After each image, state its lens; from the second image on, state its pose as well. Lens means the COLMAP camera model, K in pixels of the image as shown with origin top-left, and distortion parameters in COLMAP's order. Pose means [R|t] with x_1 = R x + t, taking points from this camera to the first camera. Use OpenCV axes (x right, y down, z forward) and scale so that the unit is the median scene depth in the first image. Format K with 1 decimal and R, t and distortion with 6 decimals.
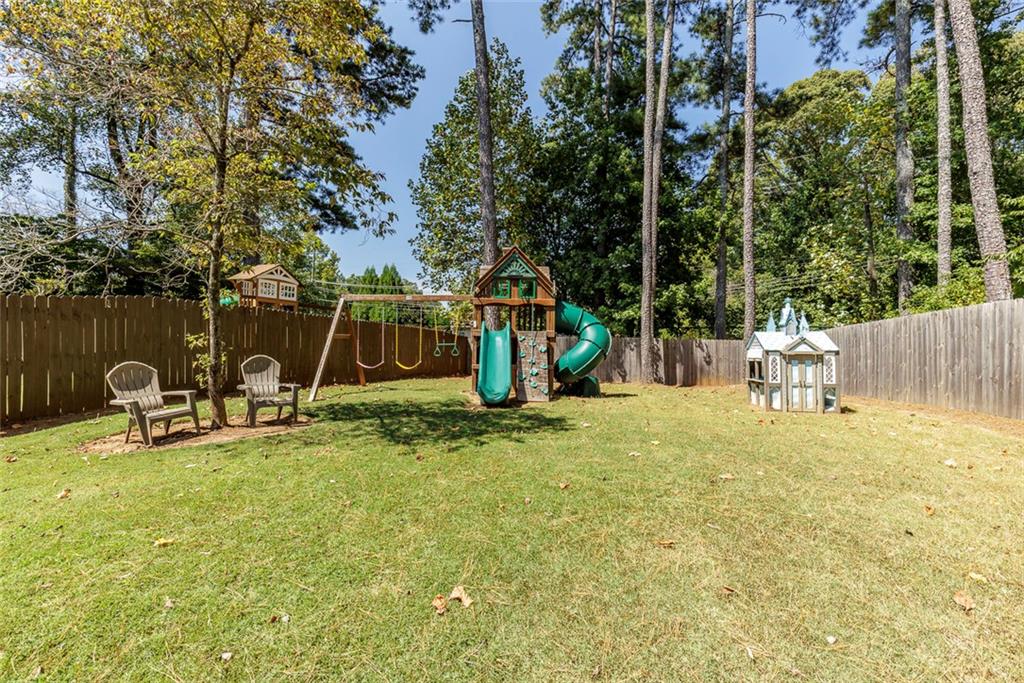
lens RADIAL K [[457.8, 0, 510.7], [0, 457.8, 339.5], [0, 0, 1]] dist [0.002469, -0.001118]
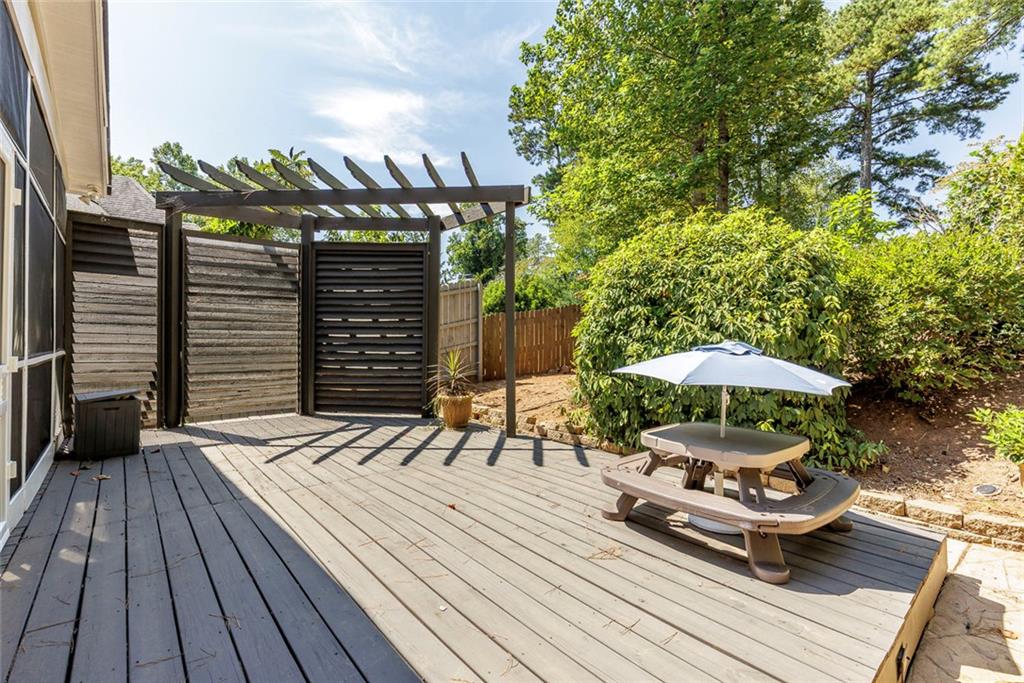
lens RADIAL K [[457.8, 0, 509.7], [0, 457.8, 341.4], [0, 0, 1]] dist [0.002469, -0.001118]
pose [[0.592522, -0.007145, -0.805523, -0.023527], [0.003959, 0.999974, -0.005958, 0.144531], [0.805545, 0.000342, 0.592535, -1.070145]]
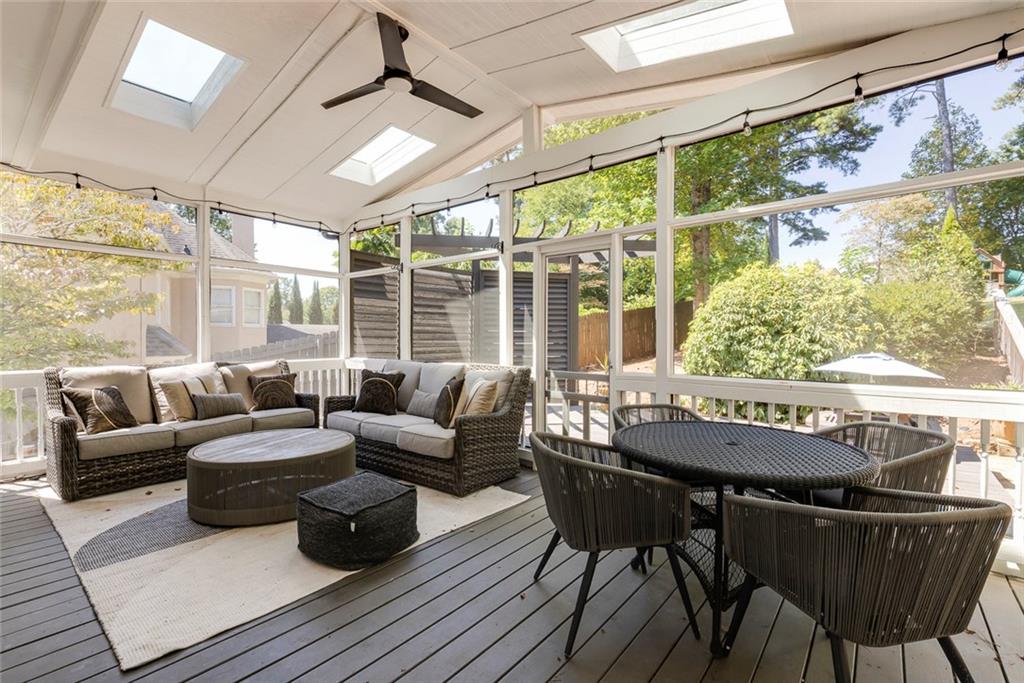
lens RADIAL K [[457.8, 0, 511.0], [0, 457.8, 337.9], [0, 0, 1]] dist [0.002469, -0.001118]
pose [[0.725831, -0.009528, -0.687807, -0.064922], [0.007483, 0.999954, -0.005956, 0.135301], [0.687832, -0.000824, 0.725870, -1.271420]]
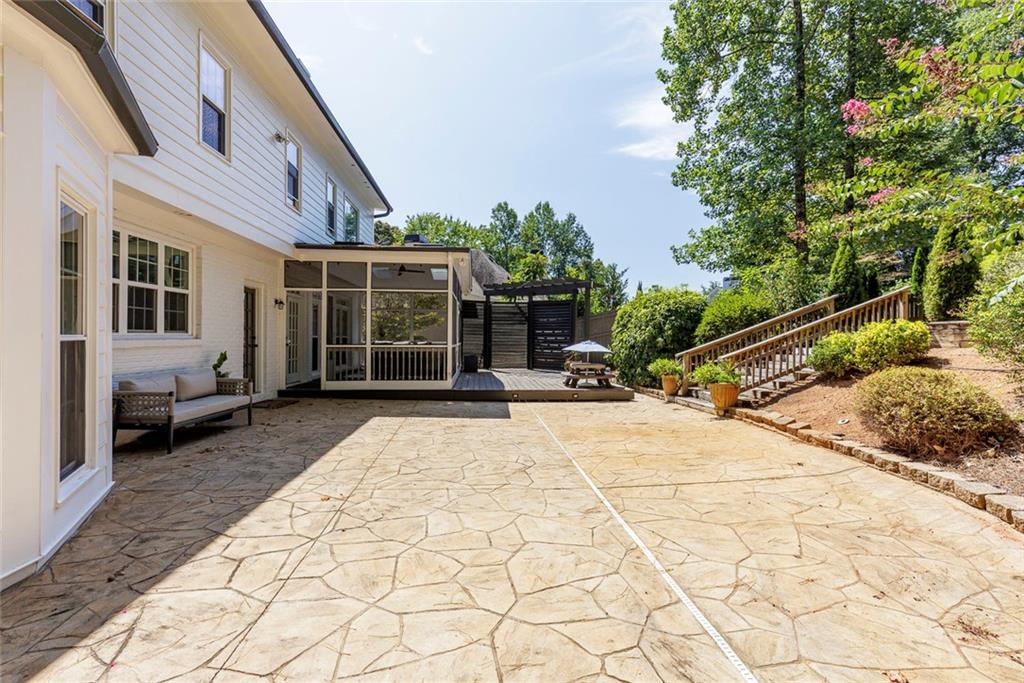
lens RADIAL K [[457.8, 0, 514.9], [0, 457.8, 342.5], [0, 0, 1]] dist [0.002469, -0.001118]
pose [[0.020589, -0.002390, -0.999785, 0.455311], [-0.012315, 0.999921, -0.002644, 0.148449], [0.999712, 0.012367, 0.020558, -1.037198]]
